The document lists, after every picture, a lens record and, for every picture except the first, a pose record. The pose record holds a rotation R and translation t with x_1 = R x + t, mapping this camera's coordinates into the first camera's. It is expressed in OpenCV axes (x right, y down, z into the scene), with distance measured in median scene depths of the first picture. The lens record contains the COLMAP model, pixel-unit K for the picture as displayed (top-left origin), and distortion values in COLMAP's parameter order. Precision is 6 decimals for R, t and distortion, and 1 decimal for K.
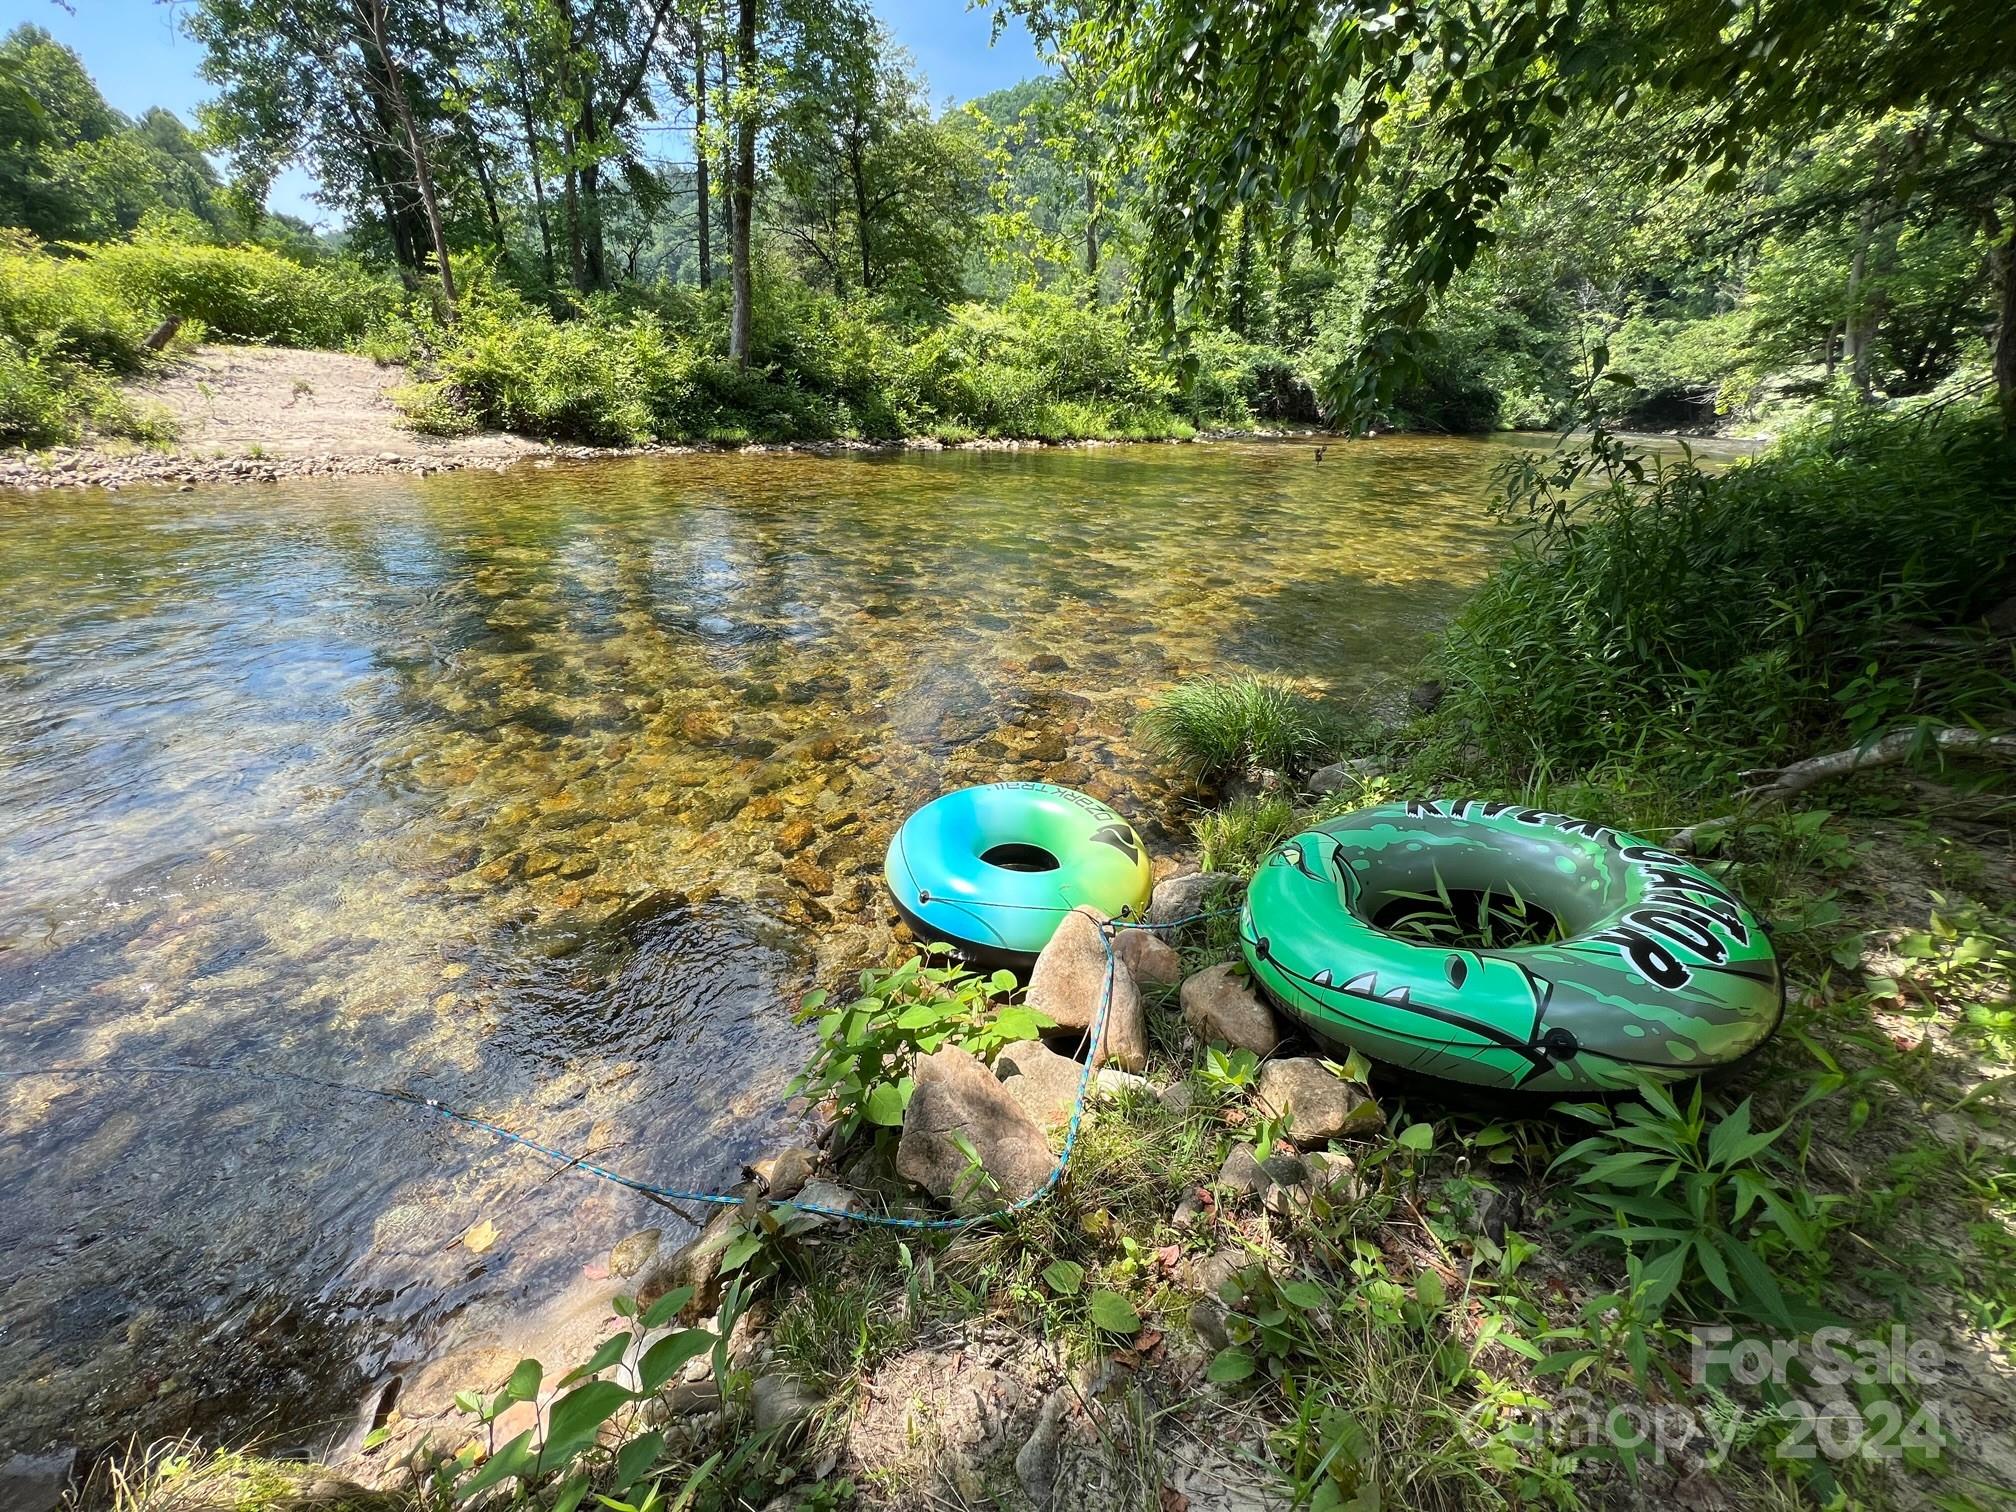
lens RADIAL K [[798.0, 0, 1007.5], [0, 798.0, 753.2], [0, 0, 1]] dist [-0.004200, 0.000026]
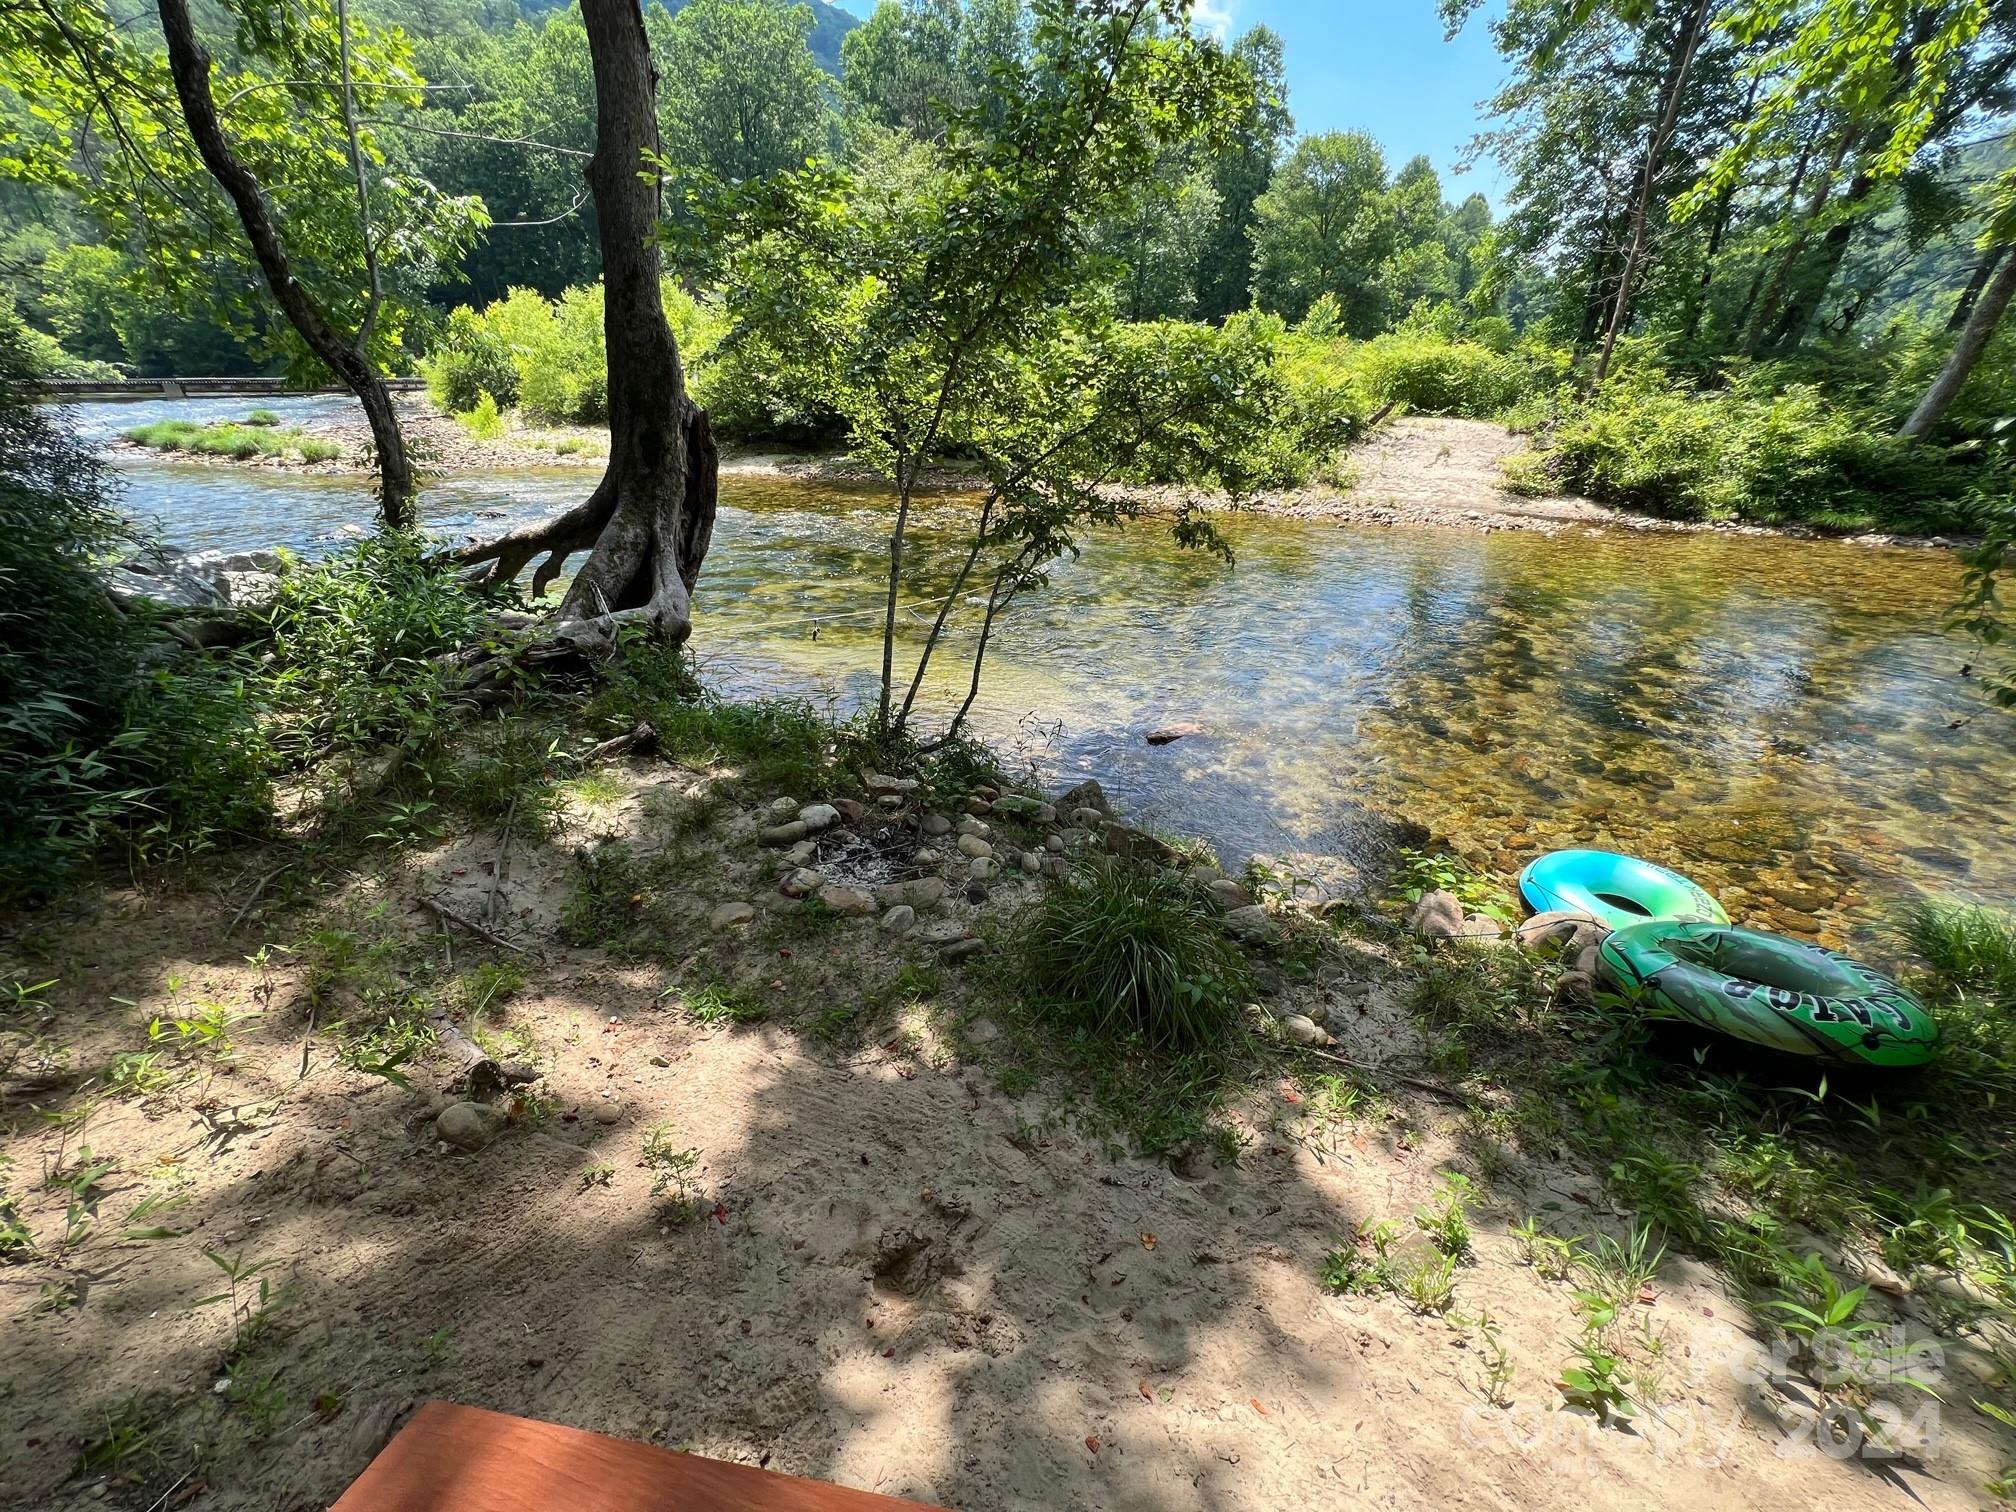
lens RADIAL K [[798.0, 0, 1007.6], [0, 798.0, 754.4], [0, 0, 1]] dist [-0.004200, 0.000026]
pose [[0.392559, 0.366609, -0.843502, 0.134260], [-0.386846, 0.897867, 0.210202, 0.001329], [0.834414, 0.243789, 0.494287, -0.145458]]
